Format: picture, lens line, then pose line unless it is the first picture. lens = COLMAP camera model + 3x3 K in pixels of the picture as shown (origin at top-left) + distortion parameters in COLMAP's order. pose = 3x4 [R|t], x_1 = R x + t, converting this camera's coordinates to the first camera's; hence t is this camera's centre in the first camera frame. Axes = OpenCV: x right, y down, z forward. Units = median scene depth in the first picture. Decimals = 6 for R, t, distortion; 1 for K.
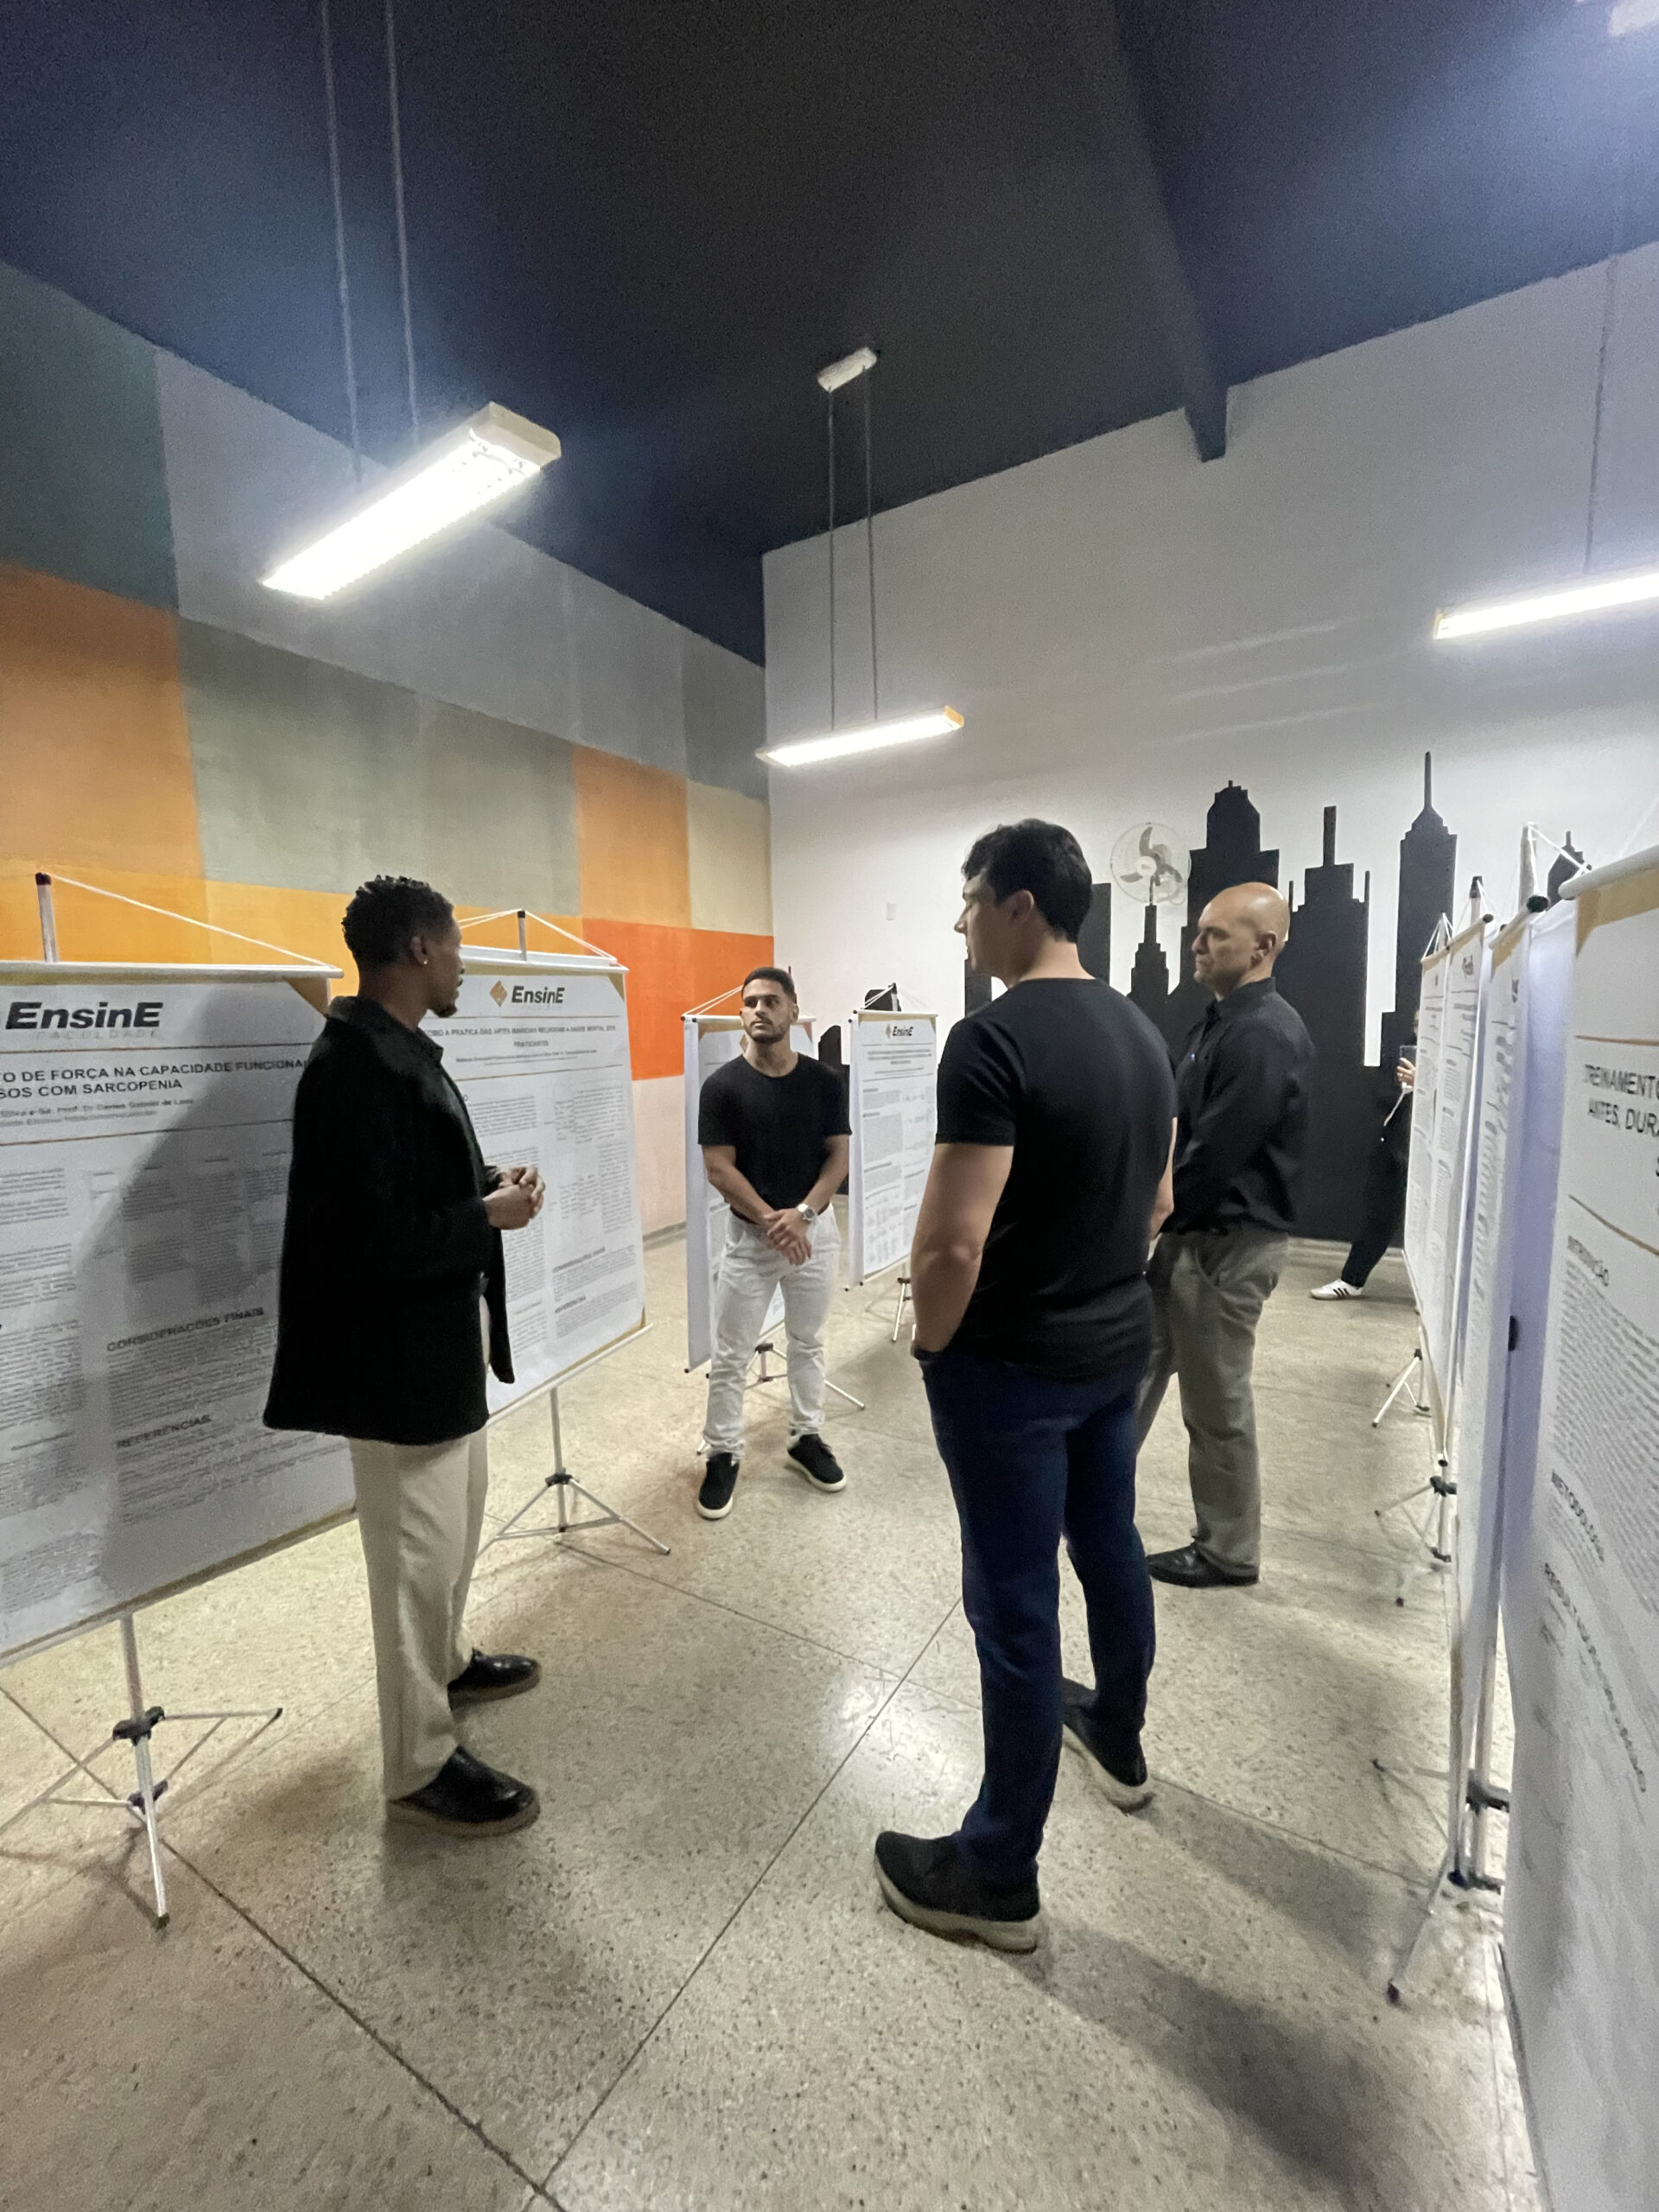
lens RADIAL K [[893.2, 0, 827.7], [0, 893.2, 1102.0], [0, 0, 1]] dist [0.002191, -0.000027]
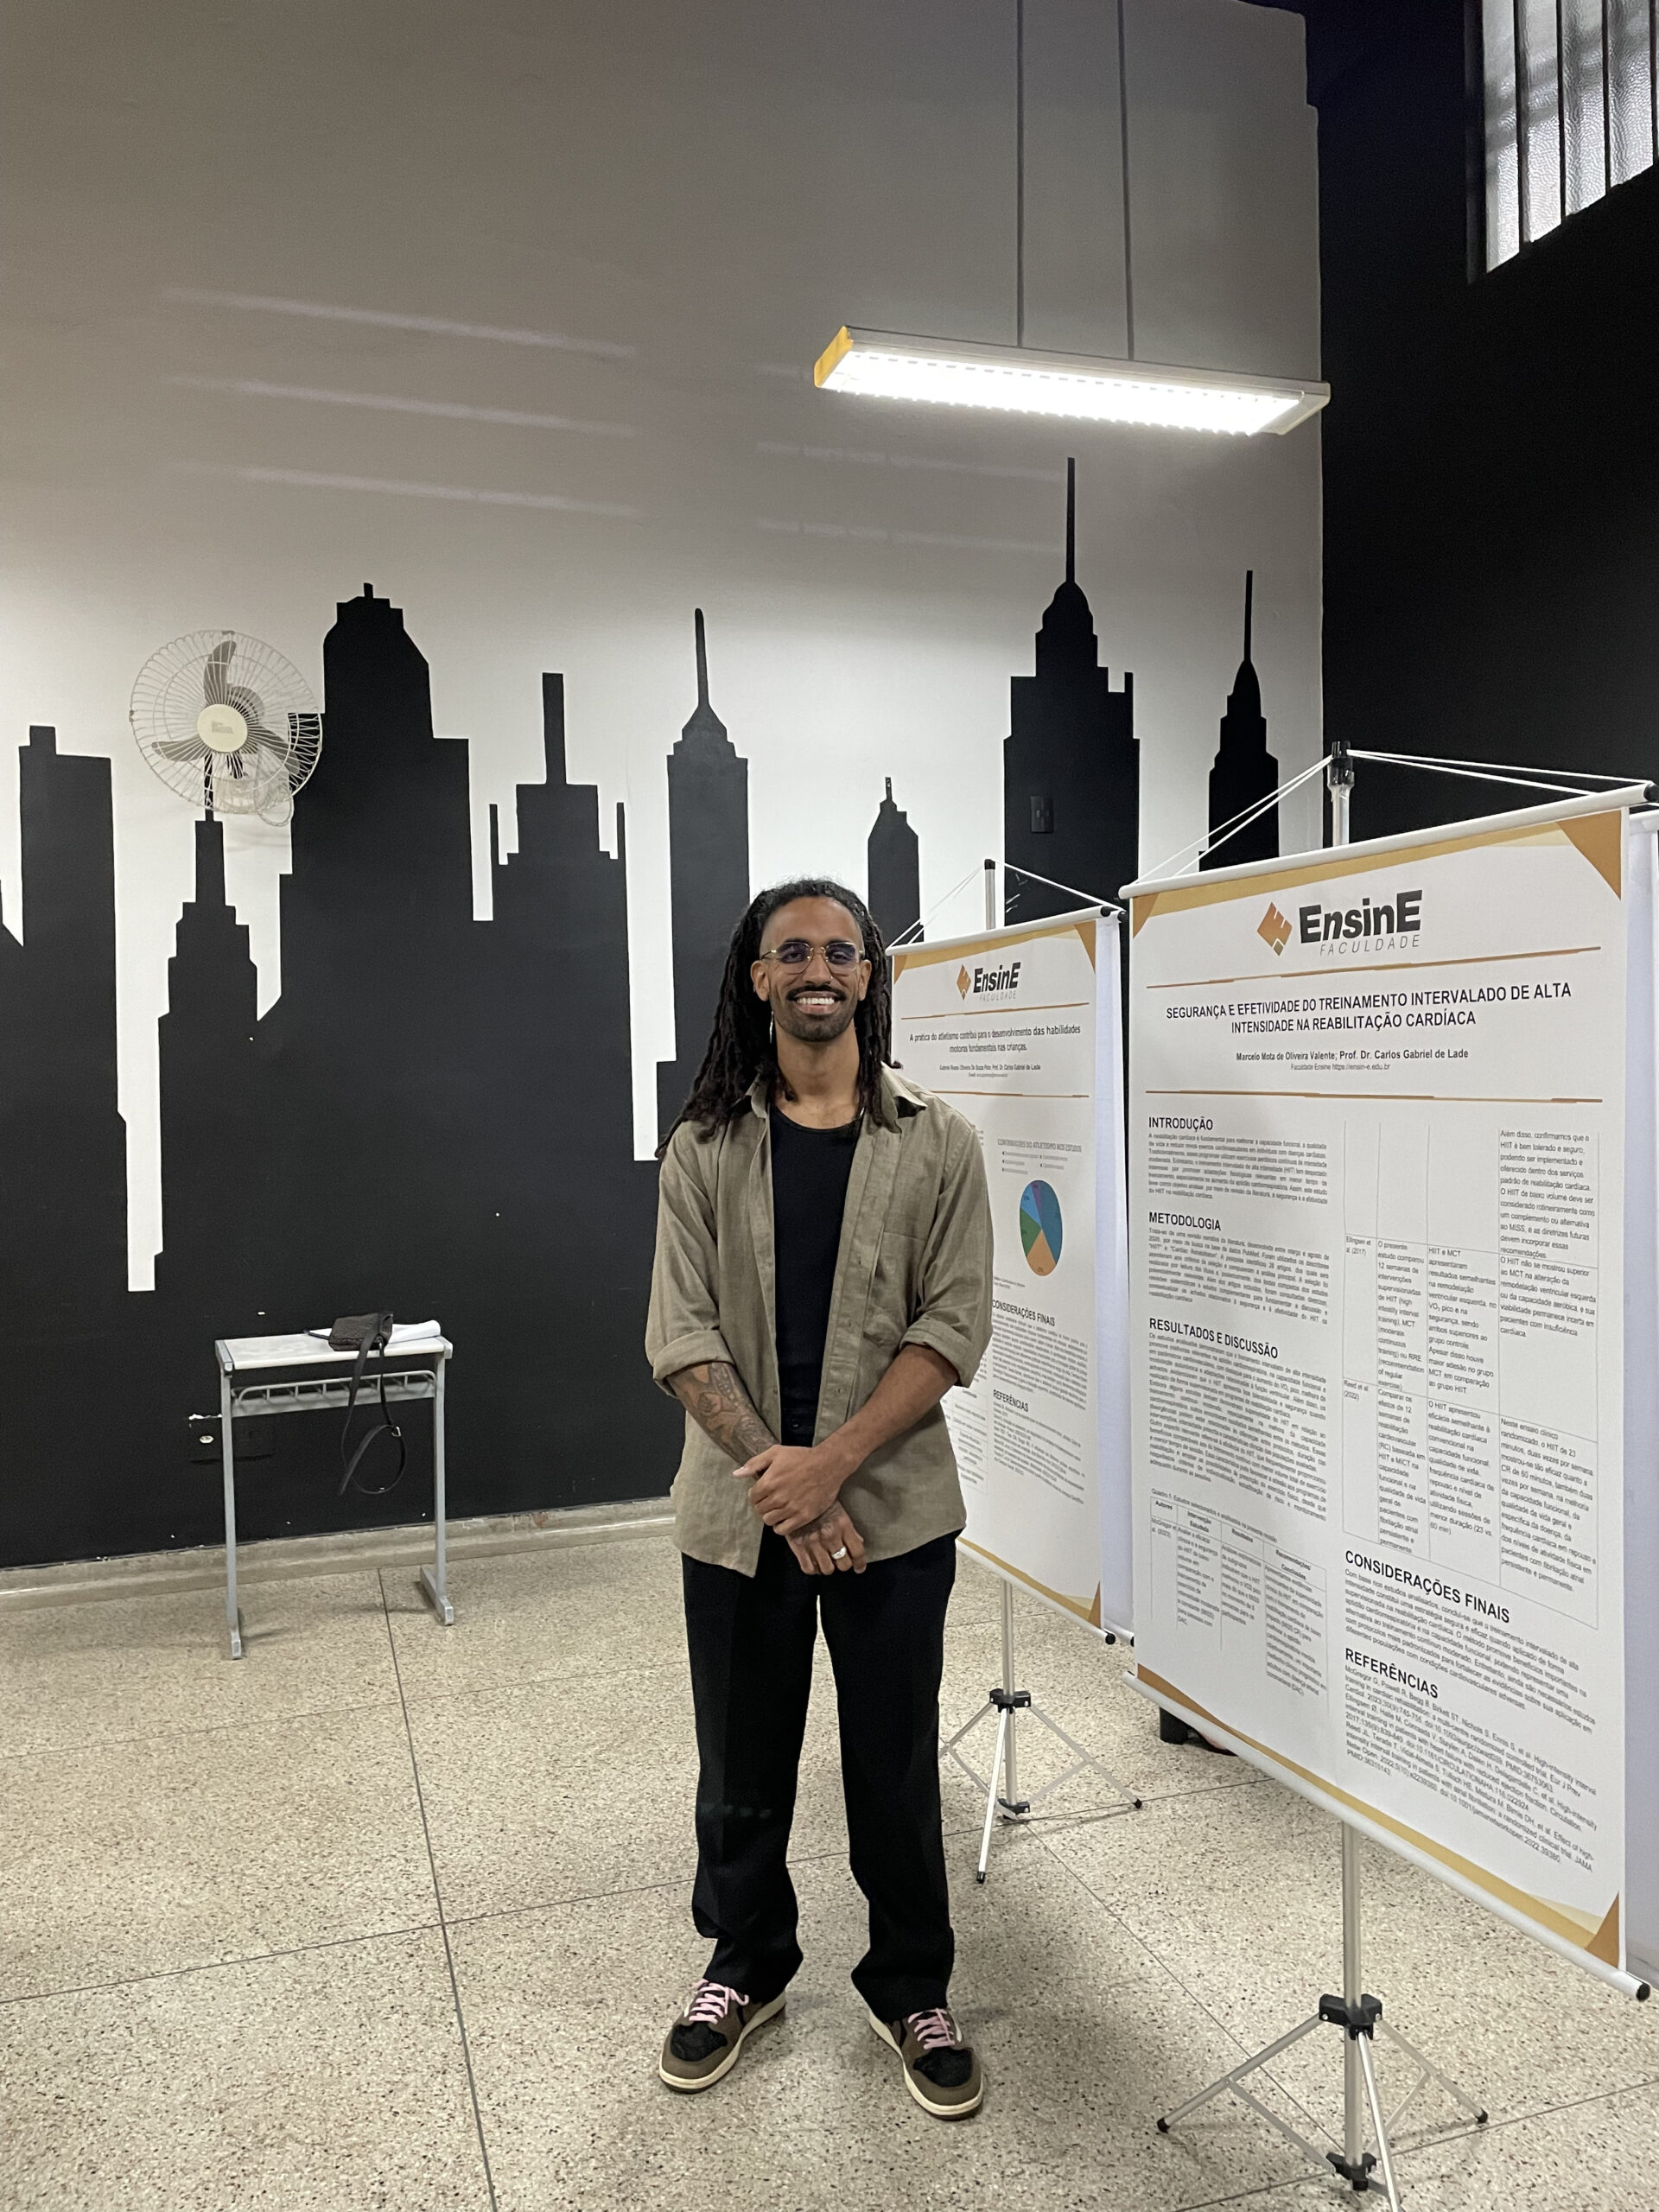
lens RADIAL K [[1686.6, 0, 831.1], [0, 1686.6, 1095.9], [0, 0, 1]] dist [0.092725, -0.120353]
pose [[0.654345, -0.000529, 0.756196, -0.085358], [0.076142, 0.994964, -0.065191, -0.004890], [-0.752353, 0.100236, 0.651090, 0.246530]]
